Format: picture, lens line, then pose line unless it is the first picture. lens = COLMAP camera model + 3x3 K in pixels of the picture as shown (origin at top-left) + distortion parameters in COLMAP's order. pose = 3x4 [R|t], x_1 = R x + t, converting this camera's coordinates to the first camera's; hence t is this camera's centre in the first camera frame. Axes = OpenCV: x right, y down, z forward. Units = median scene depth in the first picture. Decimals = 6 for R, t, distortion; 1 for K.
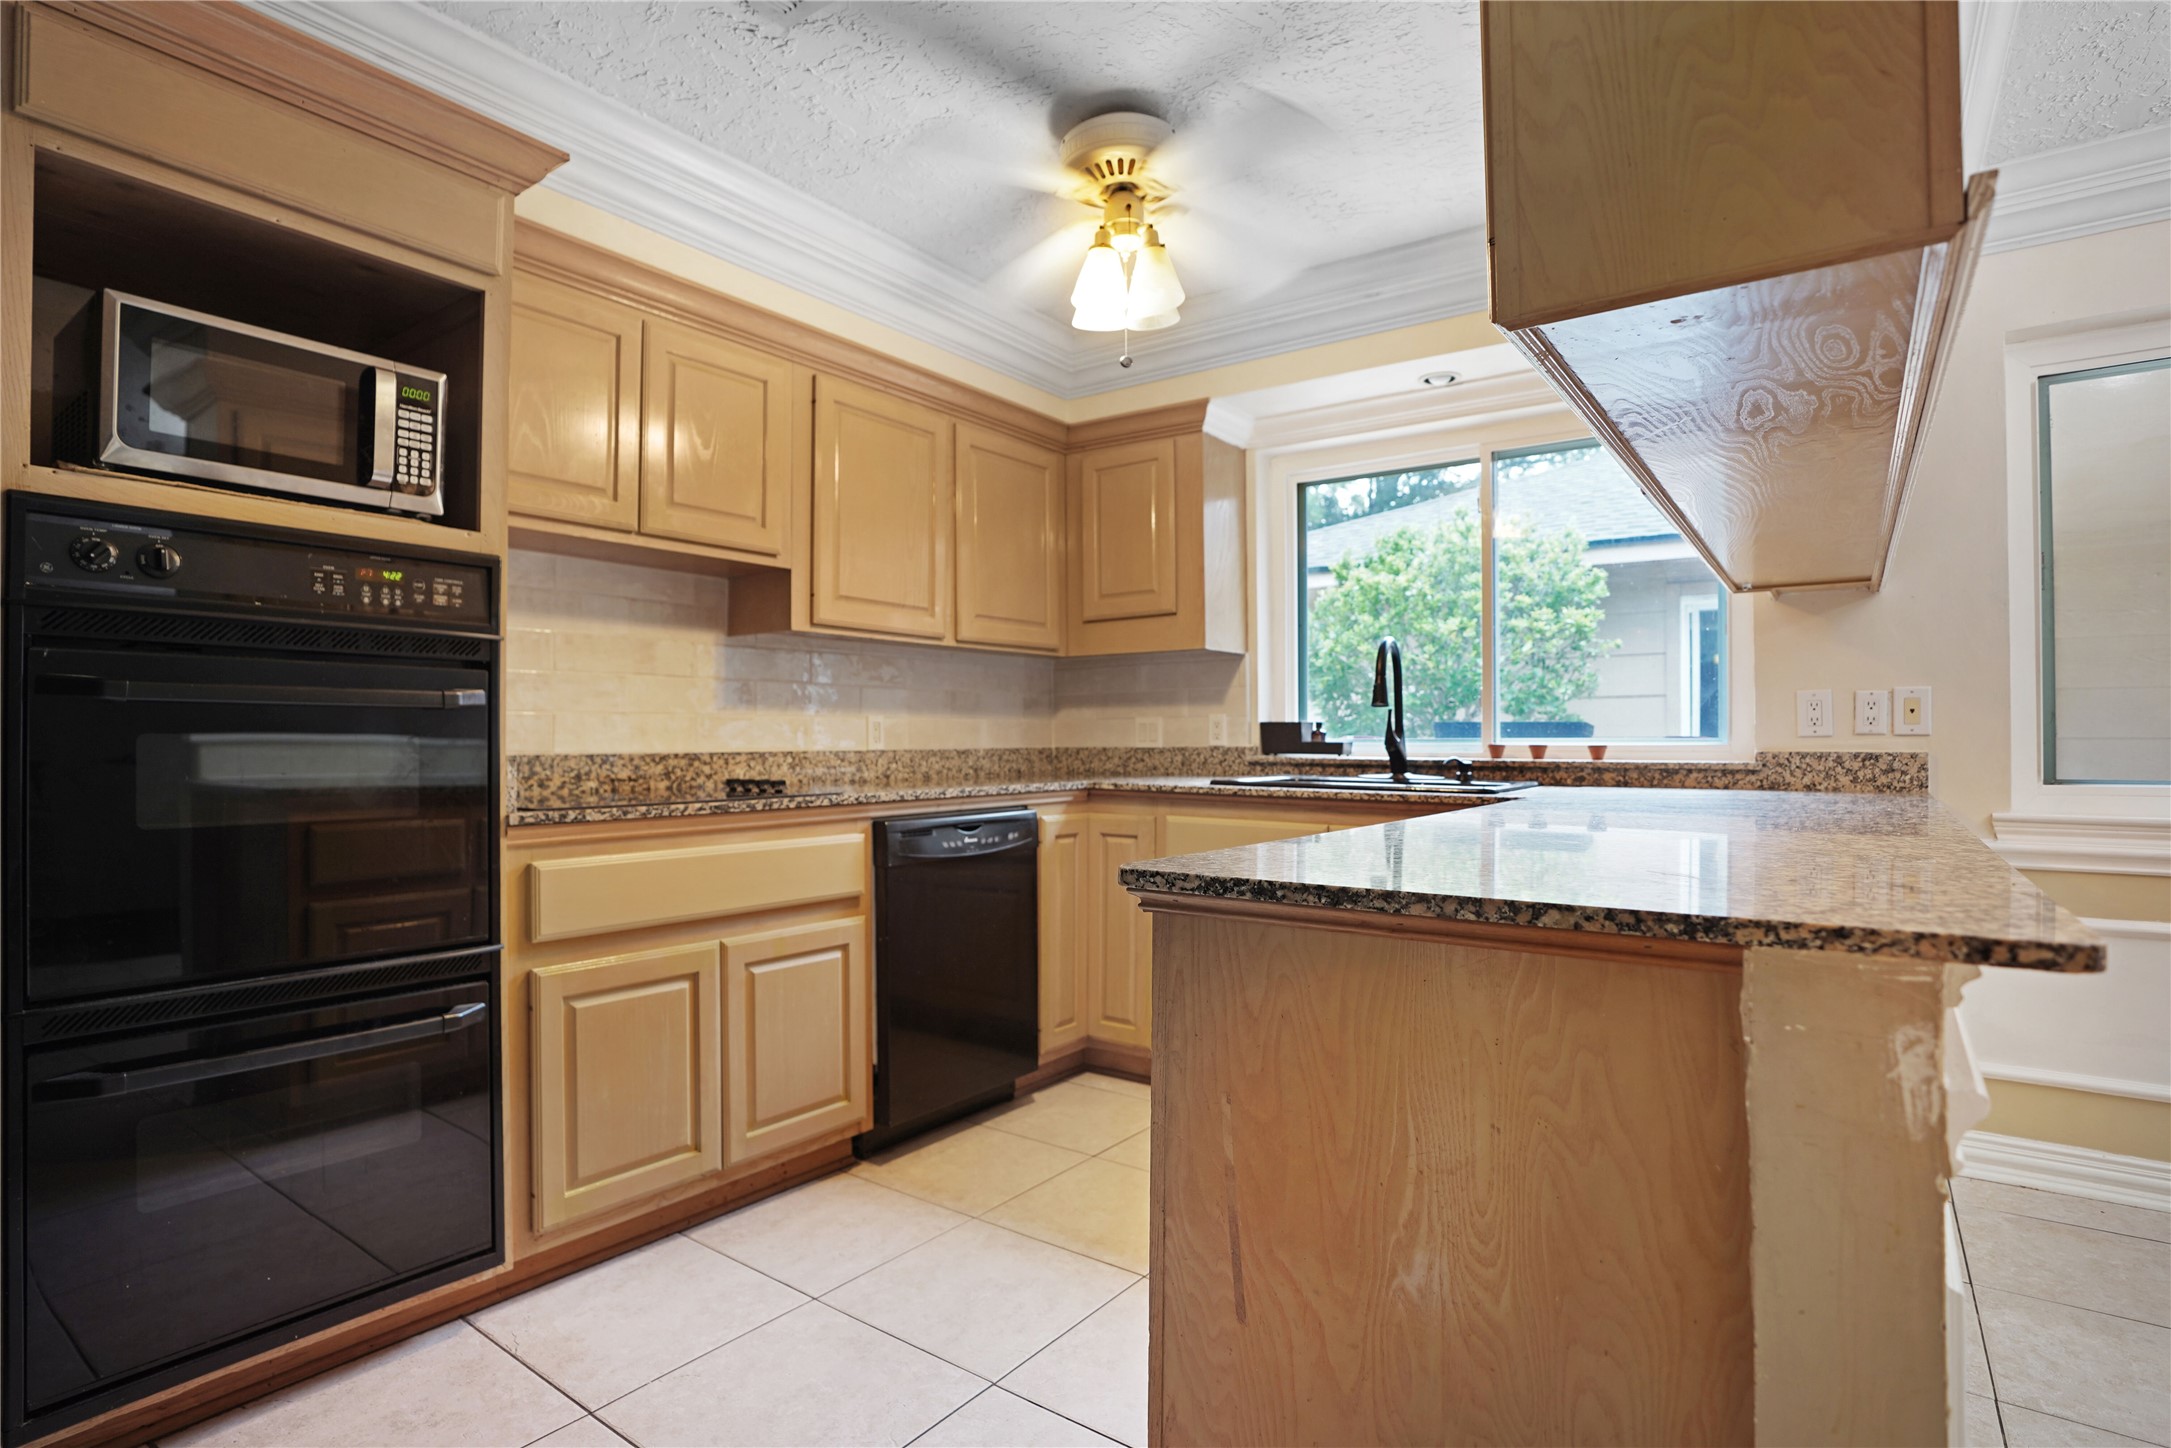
lens RADIAL K [[1188.9, 0, 1101.6], [0, 1188.9, 729.1], [0, 0, 1]] dist [-0.003151, -0.000652]
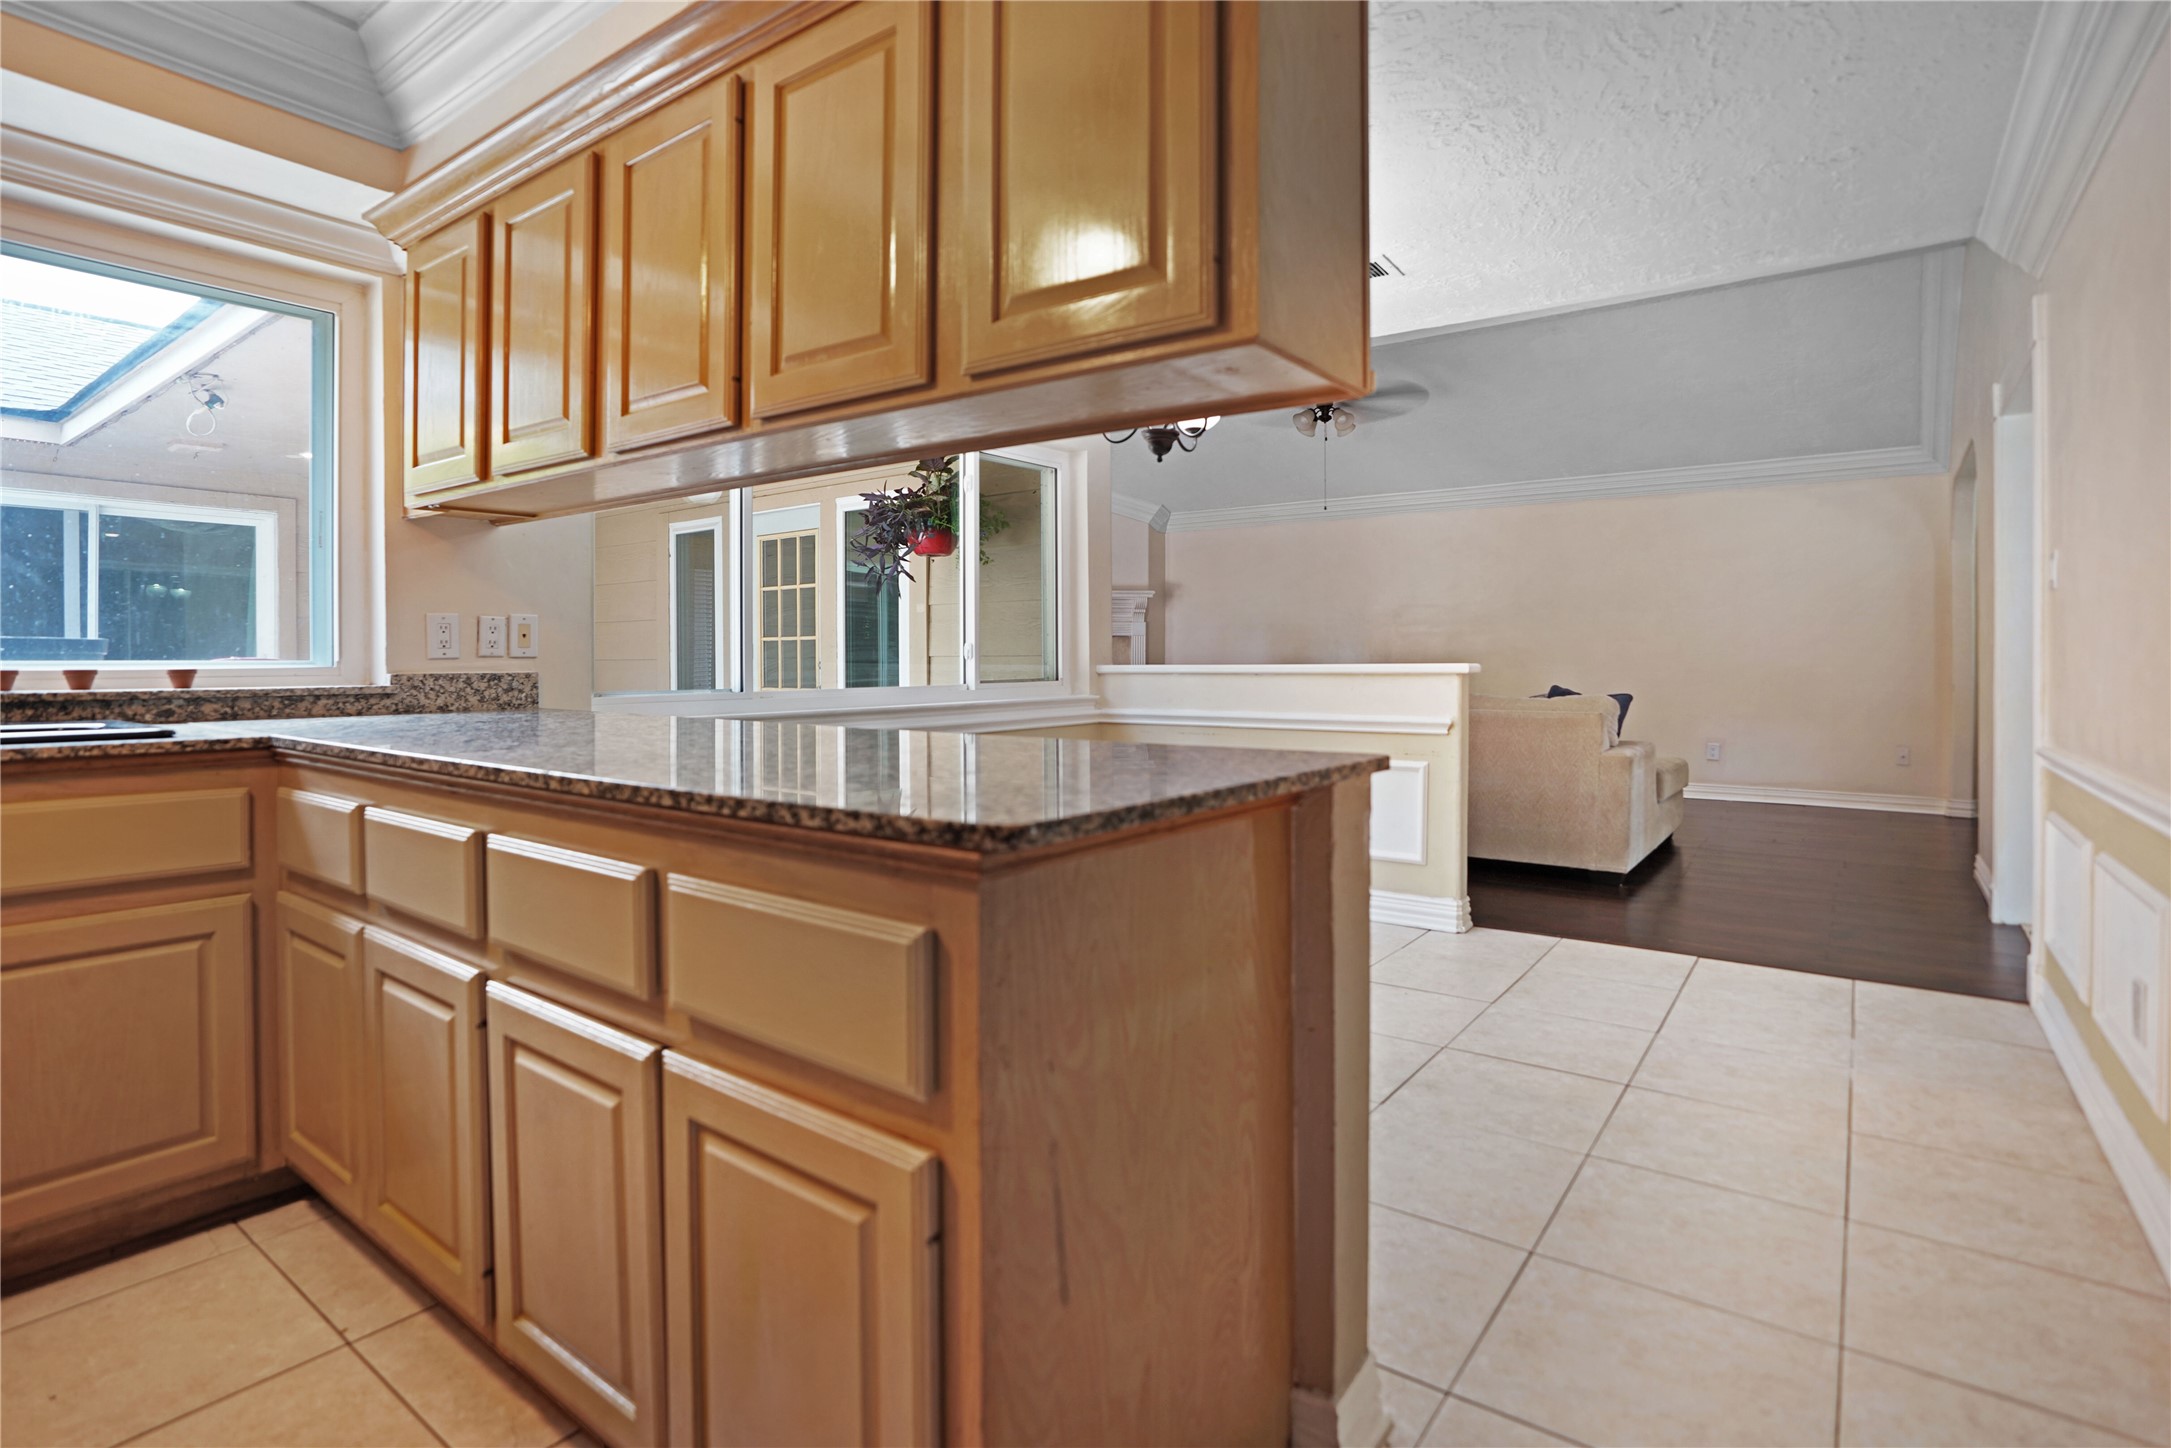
lens RADIAL K [[1045.3, 0, 1112.6], [0, 1045.3, 666.0], [0, 0, 1]] dist [-0.054732, 0.018967]
pose [[0.015272, -0.005293, 0.999869, -0.269753], [-0.005102, 0.999973, 0.005371, 0.004997], [-0.999870, -0.005183, 0.015244, 0.413178]]
